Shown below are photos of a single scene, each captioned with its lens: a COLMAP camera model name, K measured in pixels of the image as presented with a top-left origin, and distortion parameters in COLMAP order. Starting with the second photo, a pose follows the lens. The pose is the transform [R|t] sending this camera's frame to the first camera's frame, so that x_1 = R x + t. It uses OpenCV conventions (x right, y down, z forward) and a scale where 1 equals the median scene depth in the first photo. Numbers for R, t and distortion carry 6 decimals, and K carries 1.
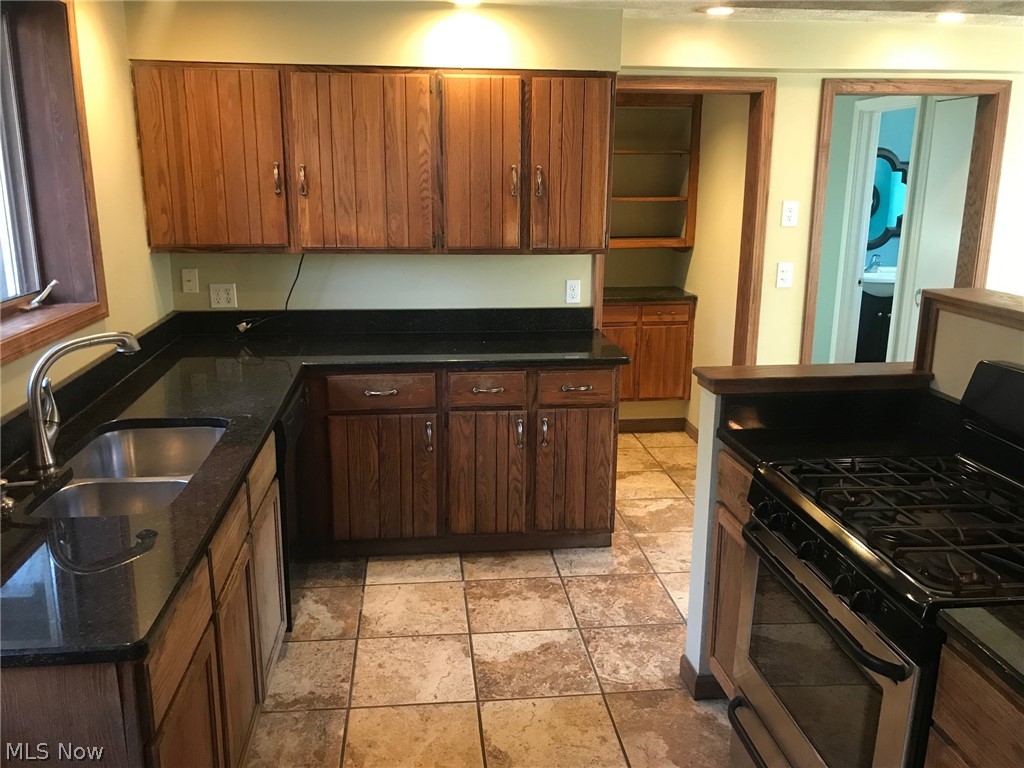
lens RADIAL K [[831.5, 0, 502.0], [0, 831.5, 379.6], [0, 0, 1]] dist [0.024220, -0.043095]
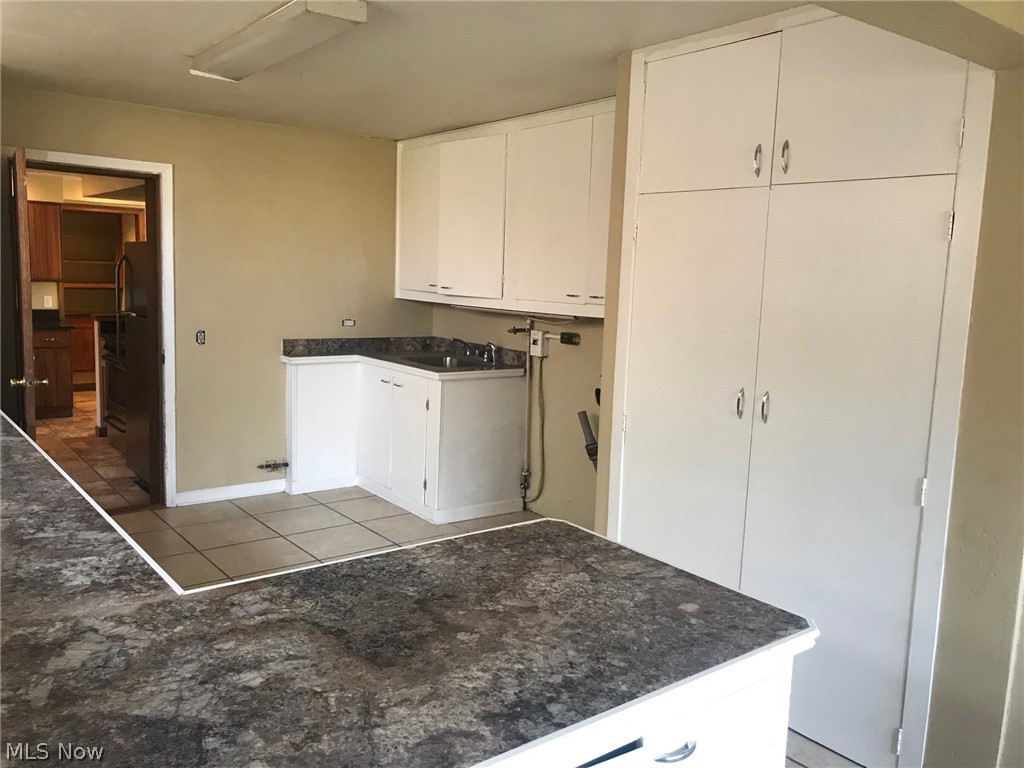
lens RADIAL K [[831.5, 0, 502.0], [0, 831.5, 379.6], [0, 0, 1]] dist [0.024220, -0.043095]
pose [[0.859024, -0.038849, 0.510459, -0.014447], [0.088576, 0.993357, -0.073459, 0.398331], [-0.504214, 0.108318, 0.856758, -1.557758]]
